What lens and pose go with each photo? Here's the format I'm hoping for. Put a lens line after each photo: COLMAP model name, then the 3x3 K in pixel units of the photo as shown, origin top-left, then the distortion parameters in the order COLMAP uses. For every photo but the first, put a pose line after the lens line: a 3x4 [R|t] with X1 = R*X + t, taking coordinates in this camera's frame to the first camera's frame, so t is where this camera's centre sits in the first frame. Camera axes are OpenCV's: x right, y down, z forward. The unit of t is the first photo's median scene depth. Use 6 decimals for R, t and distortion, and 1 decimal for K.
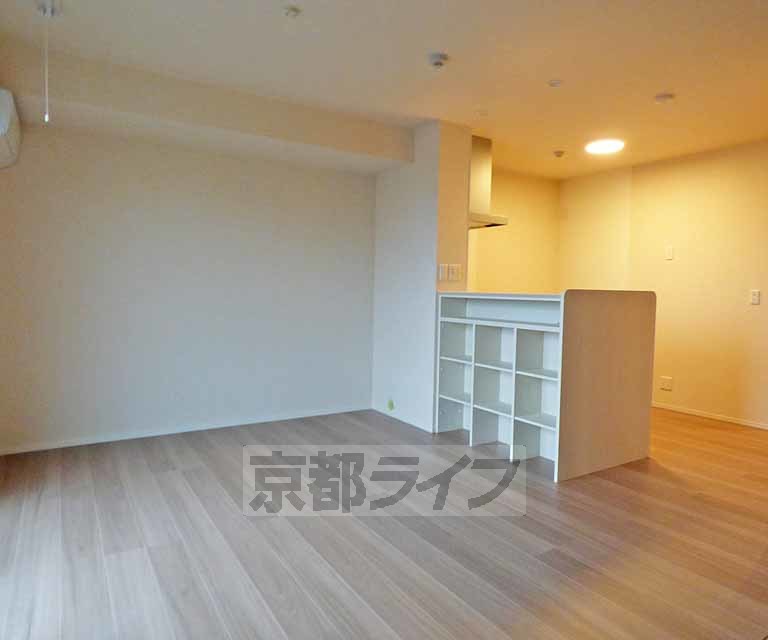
lens RADIAL K [[509.5, 0, 384.0], [0, 509.5, 320.0], [0, 0, 1]] dist [-0.006692, -0.002943]
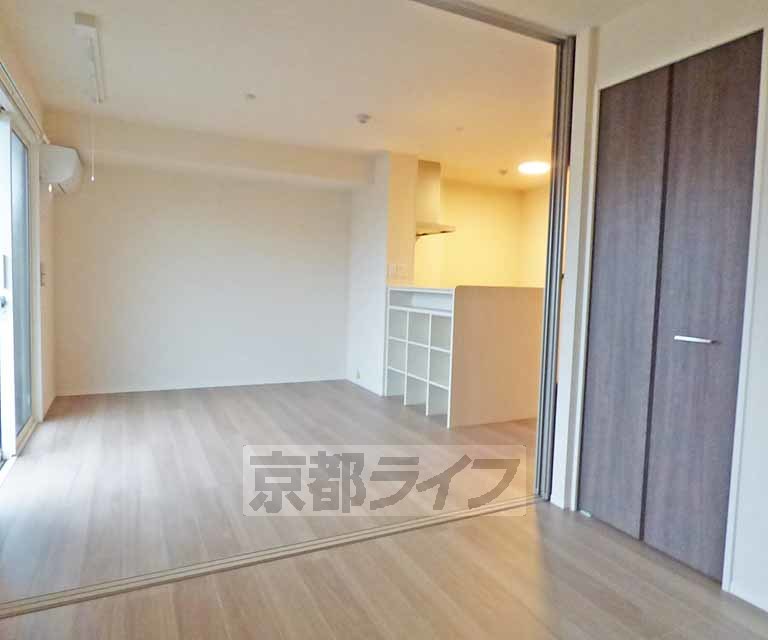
lens RADIAL K [[519.3, 0, 384.0], [0, 519.3, 320.0], [0, 0, 1]] dist [-0.001429, 0.000836]
pose [[0.993600, 0.018218, -0.111474, 0.244907], [-0.016972, 0.999783, 0.012117, 0.014504], [0.111671, -0.010147, 0.993693, -0.299716]]
